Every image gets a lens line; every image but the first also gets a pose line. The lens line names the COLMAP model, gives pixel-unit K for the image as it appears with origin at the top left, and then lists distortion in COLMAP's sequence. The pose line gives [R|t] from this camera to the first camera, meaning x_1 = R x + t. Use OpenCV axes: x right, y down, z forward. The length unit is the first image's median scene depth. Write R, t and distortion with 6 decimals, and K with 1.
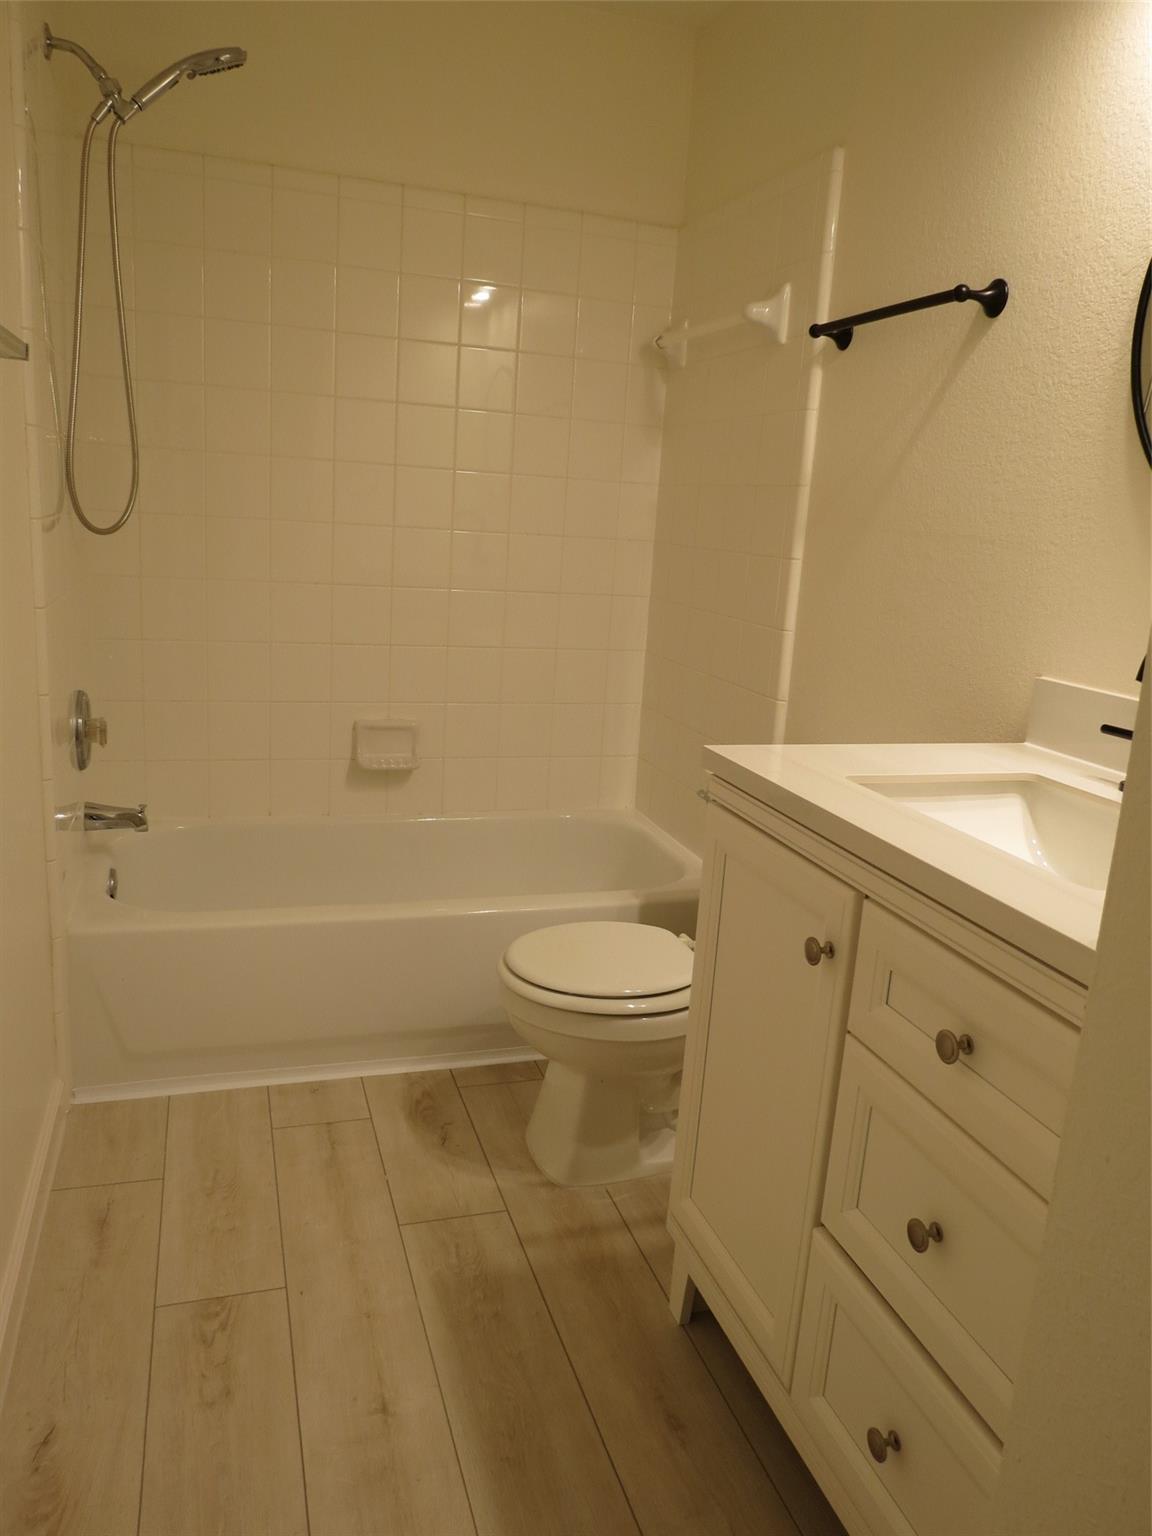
lens RADIAL K [[1088.5, 0, 581.1], [0, 1088.5, 768.3], [0, 0, 1]] dist [-0.024852, 0.010702]
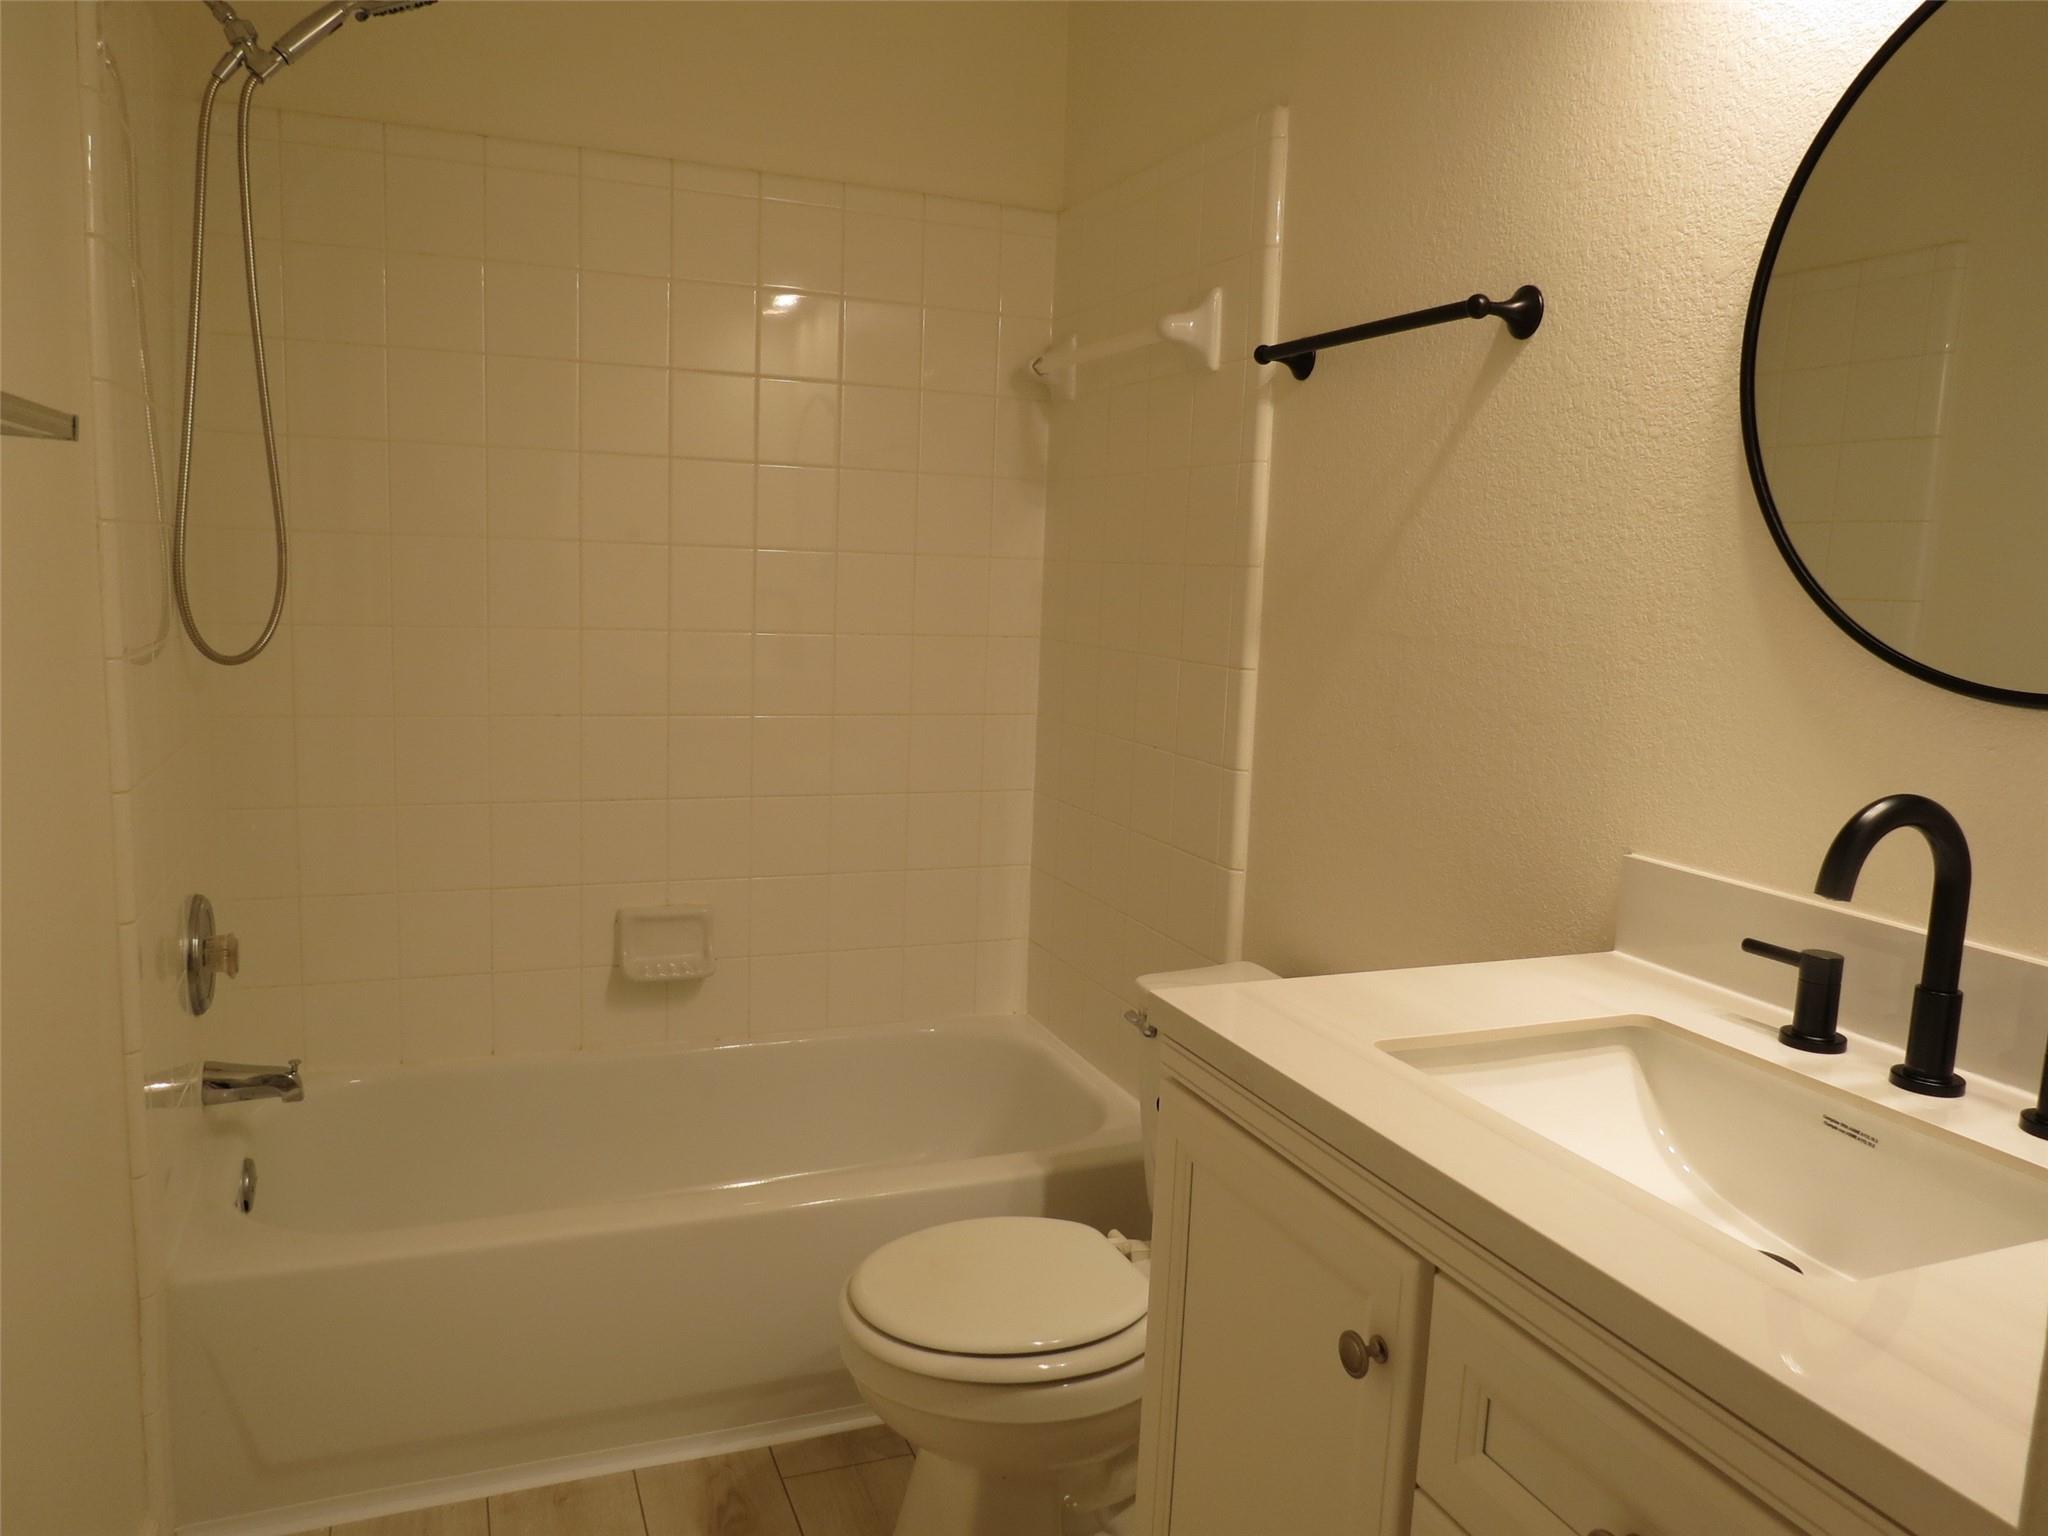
lens RADIAL K [[1451.3, 0, 1018.4], [0, 1451.3, 768.5], [0, 0, 1]] dist [-0.024852, 0.010702]
pose [[0.997669, -0.034098, 0.059102, -0.007875], [0.039208, 0.995386, -0.087573, -0.054504], [-0.055844, 0.089686, 0.994403, 0.086433]]
